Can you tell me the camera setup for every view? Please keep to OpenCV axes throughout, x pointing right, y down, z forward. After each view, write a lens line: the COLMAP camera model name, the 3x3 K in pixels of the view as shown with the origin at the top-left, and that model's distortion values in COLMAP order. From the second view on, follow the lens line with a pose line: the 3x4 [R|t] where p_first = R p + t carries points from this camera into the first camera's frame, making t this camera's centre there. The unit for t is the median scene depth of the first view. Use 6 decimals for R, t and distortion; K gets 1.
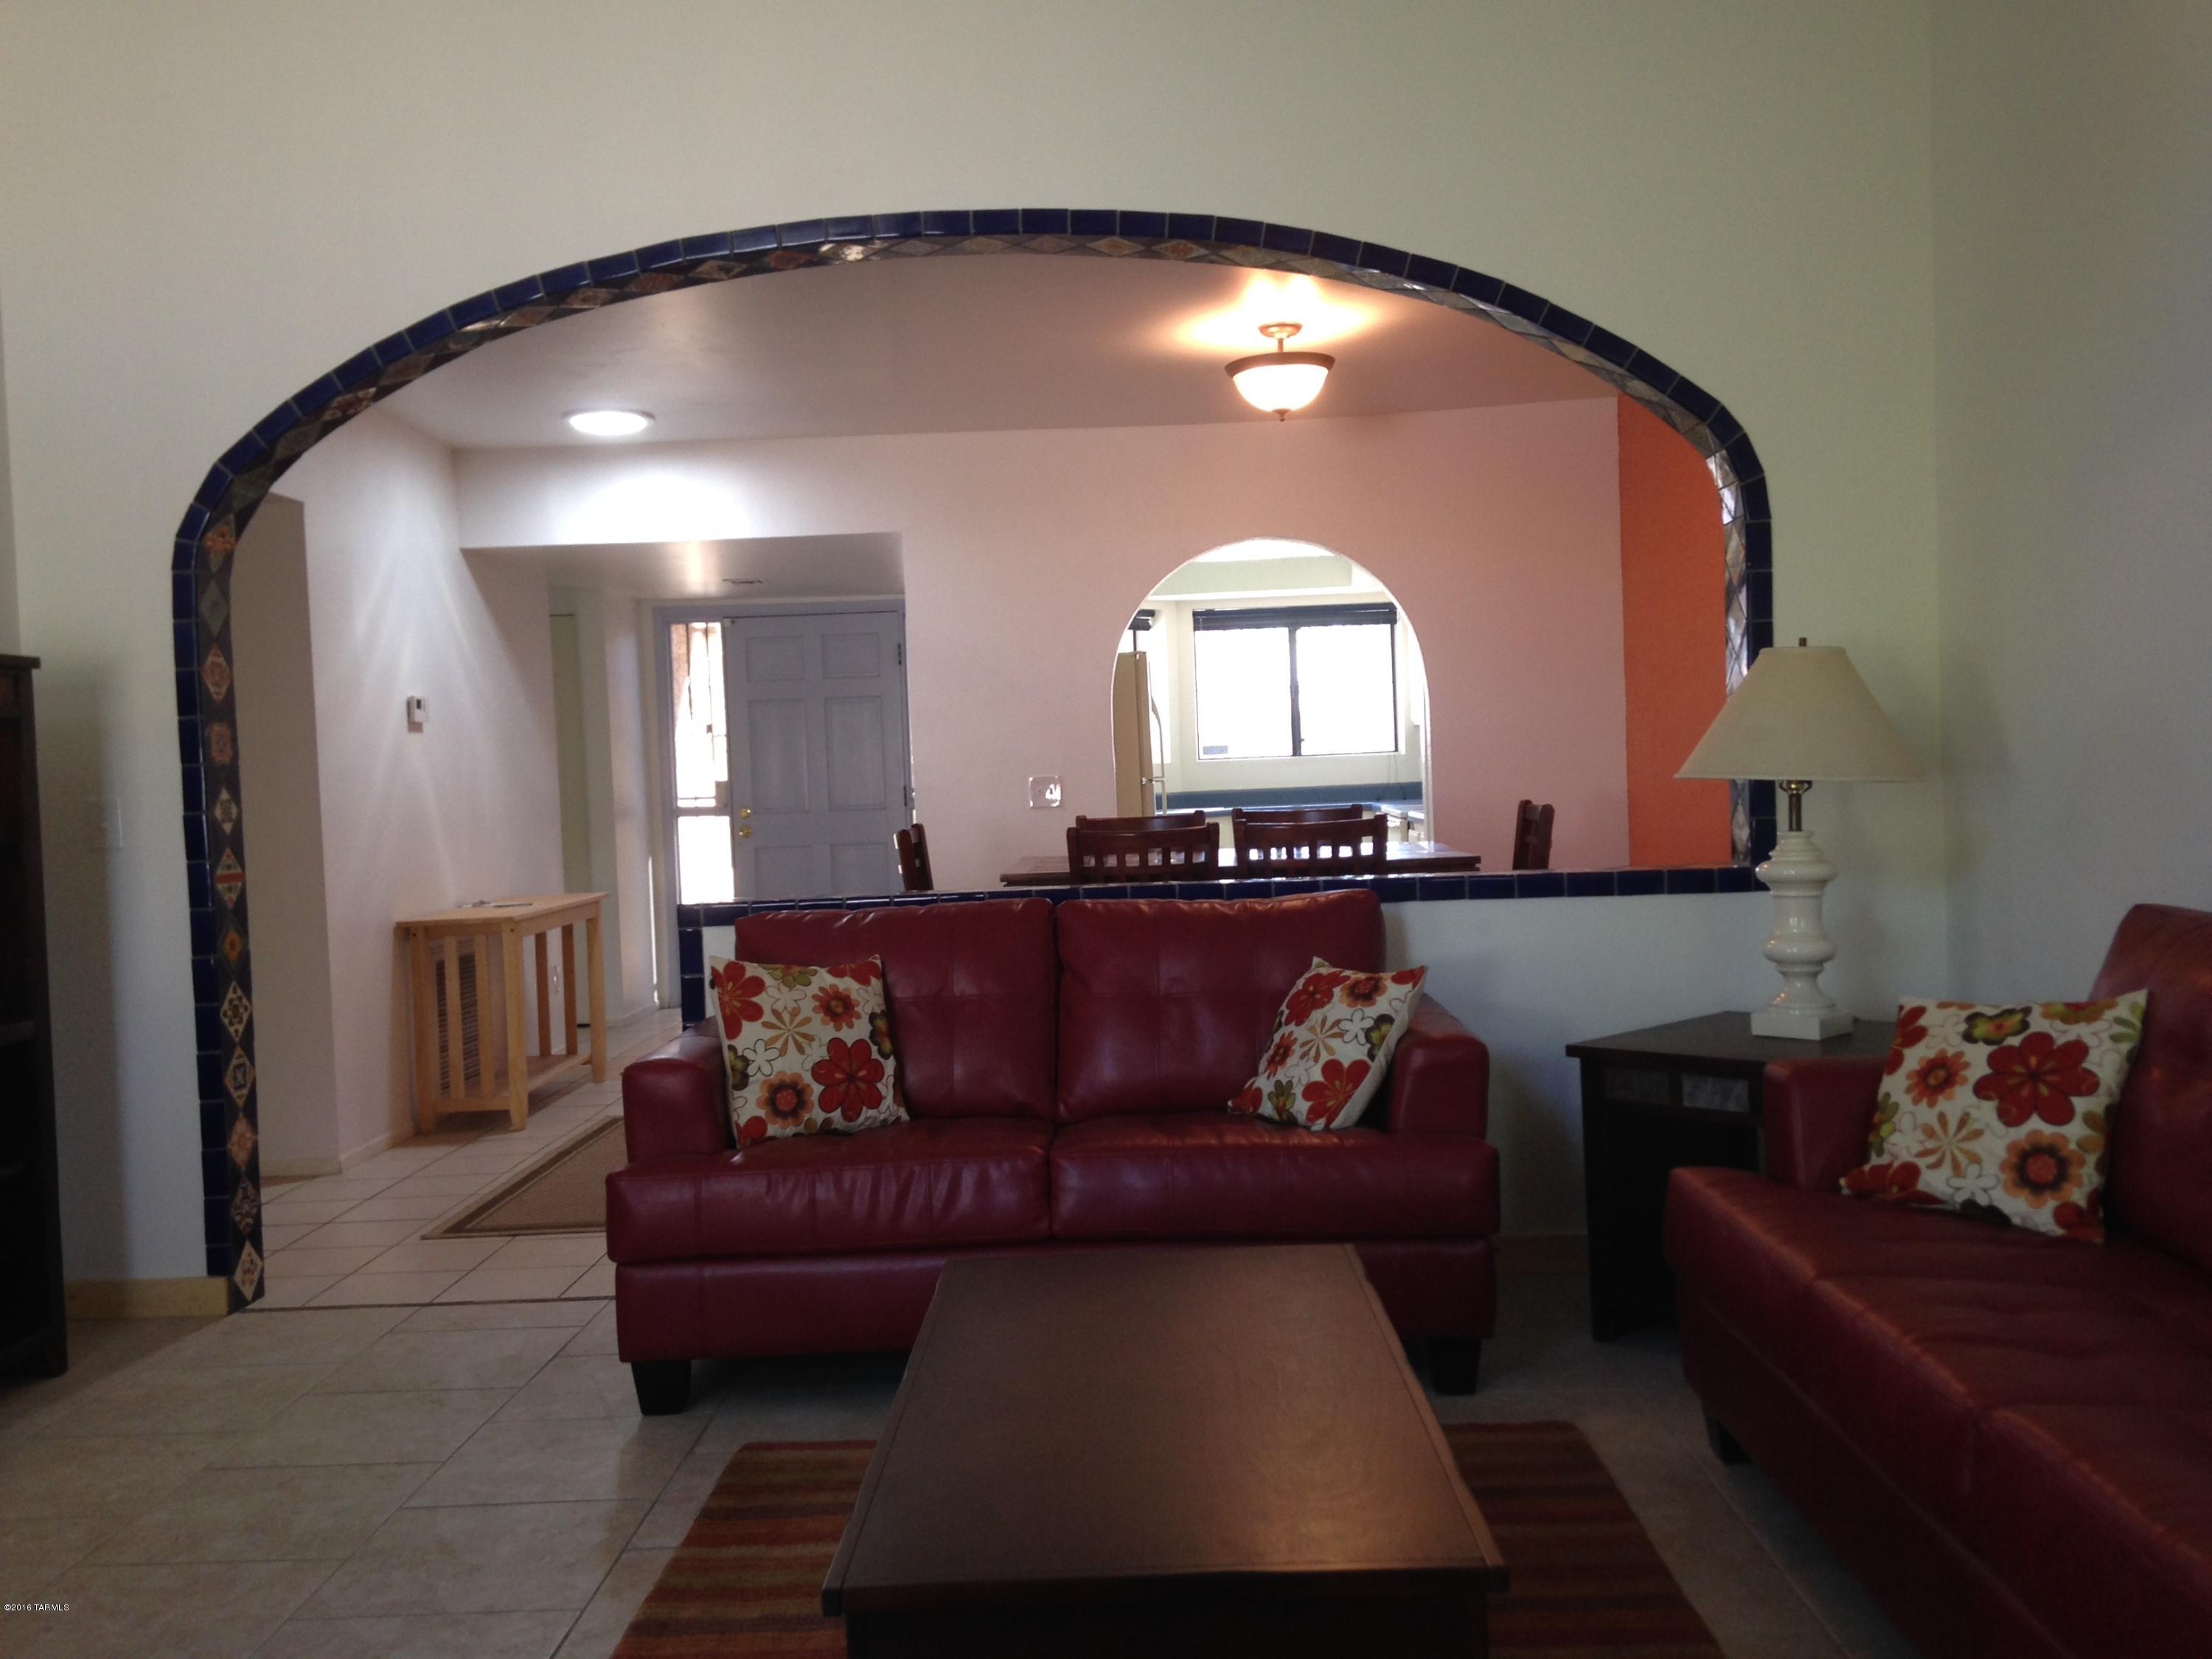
lens RADIAL K [[1962.5, 0, 1101.9], [0, 1962.5, 823.8], [0, 0, 1]] dist [0.038383, -0.041451]
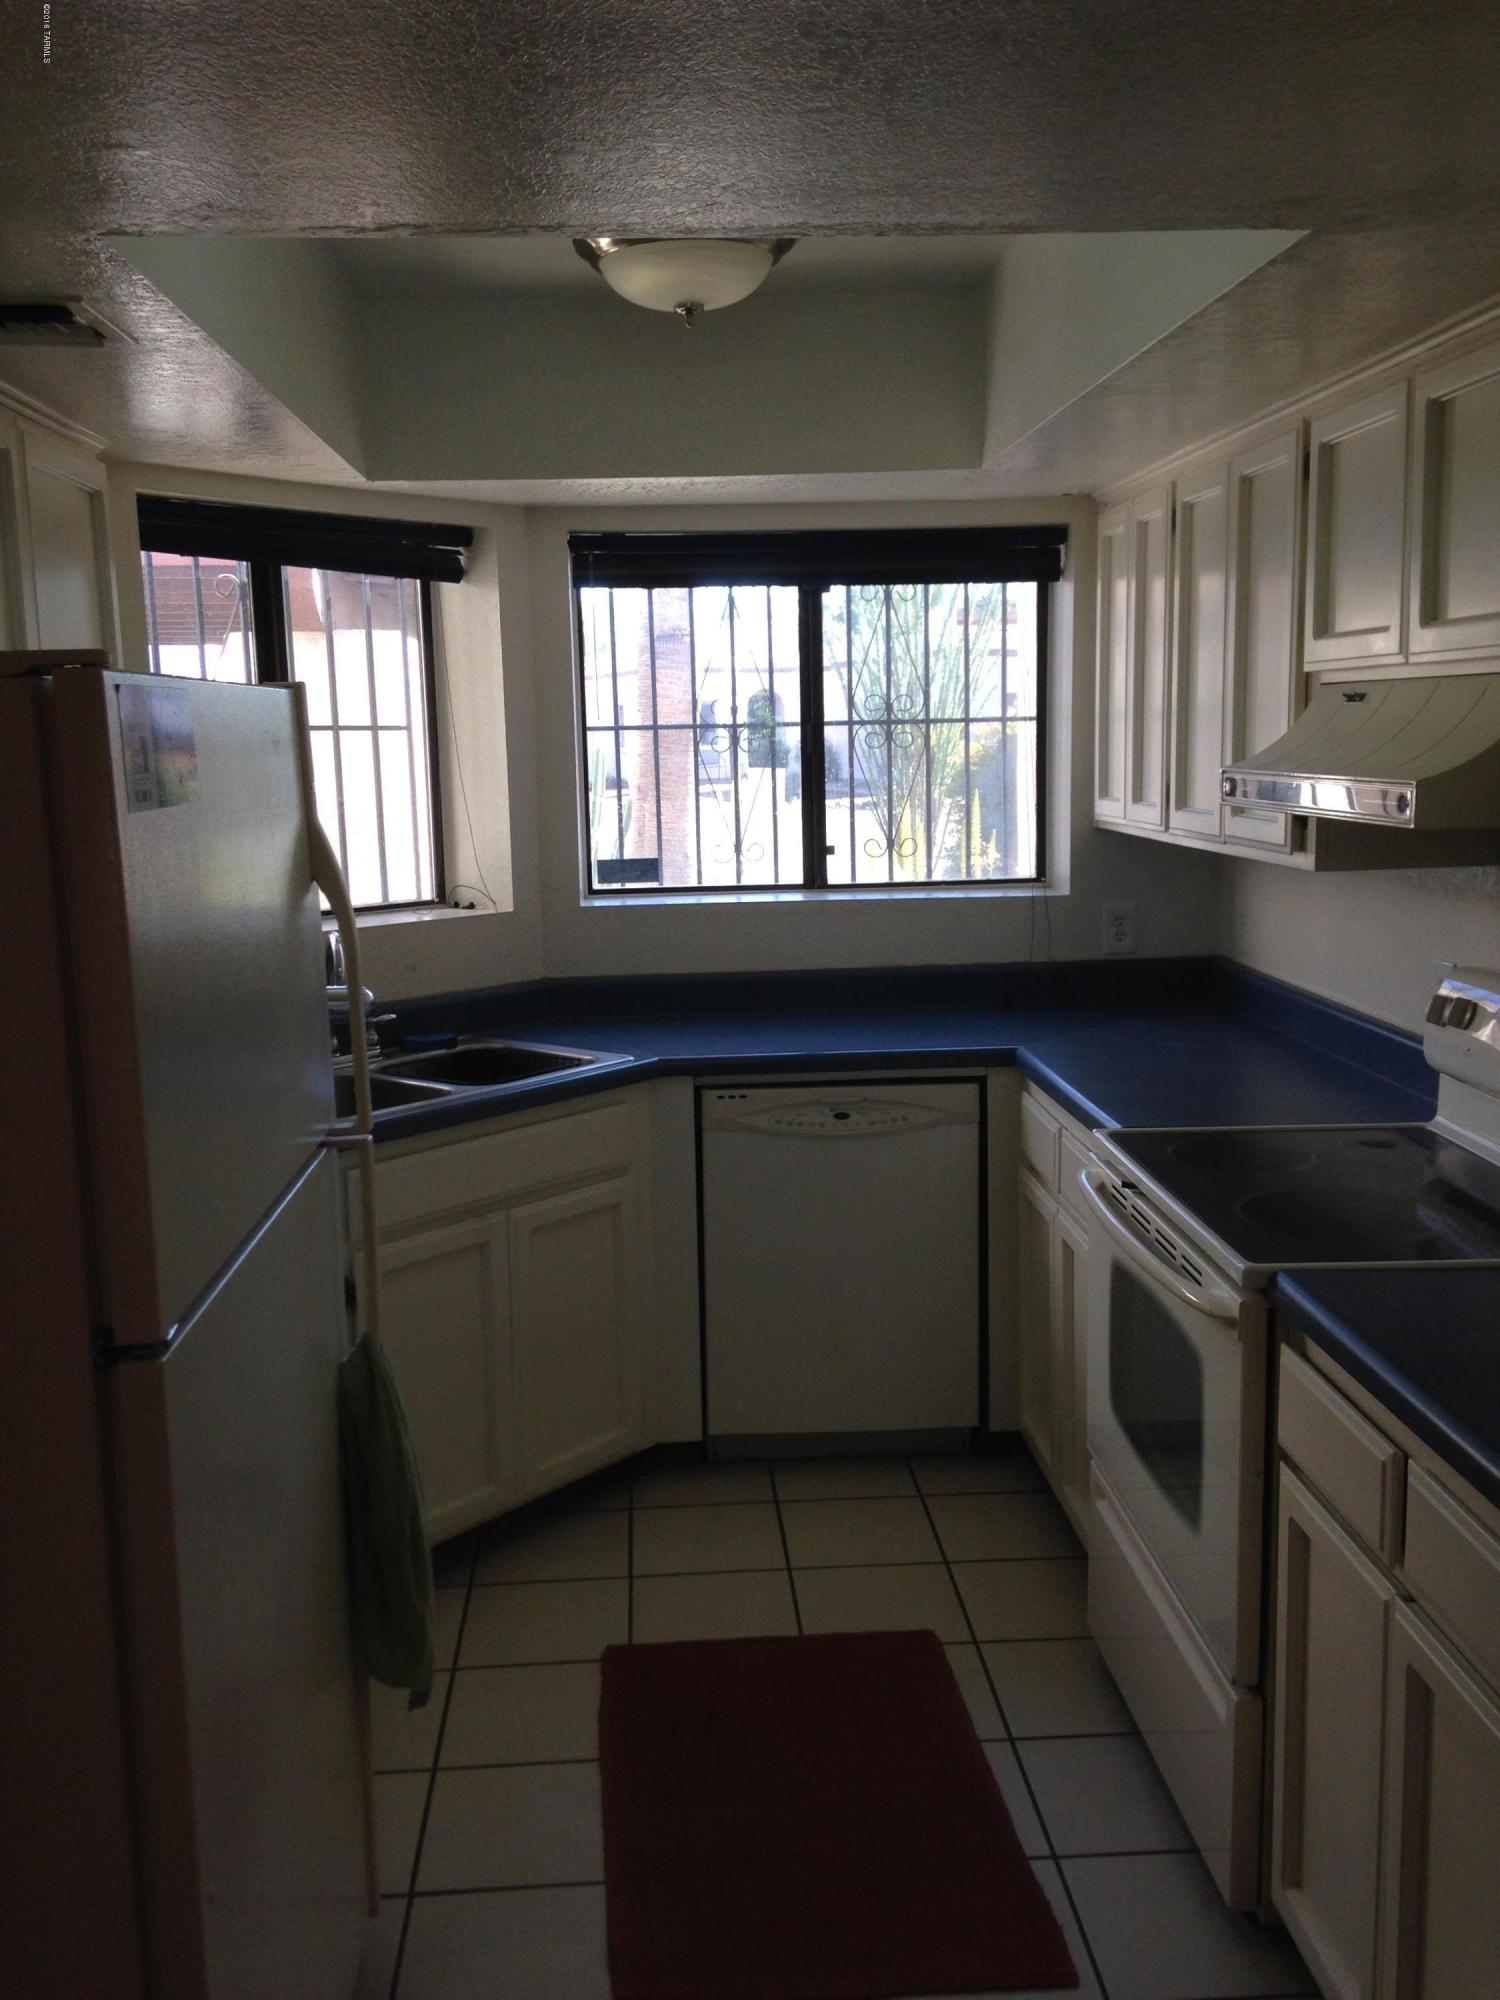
lens RADIAL K [[1774.4, 0, 752.1], [0, 1774.4, 1008.5], [0, 0, 1]] dist [0.038383, -0.041451]
pose [[0.997591, 0.011273, 0.068454, 0.059296], [-0.019938, 0.991670, 0.127253, -0.058597], [-0.066450, -0.128311, 0.989505, 0.618571]]
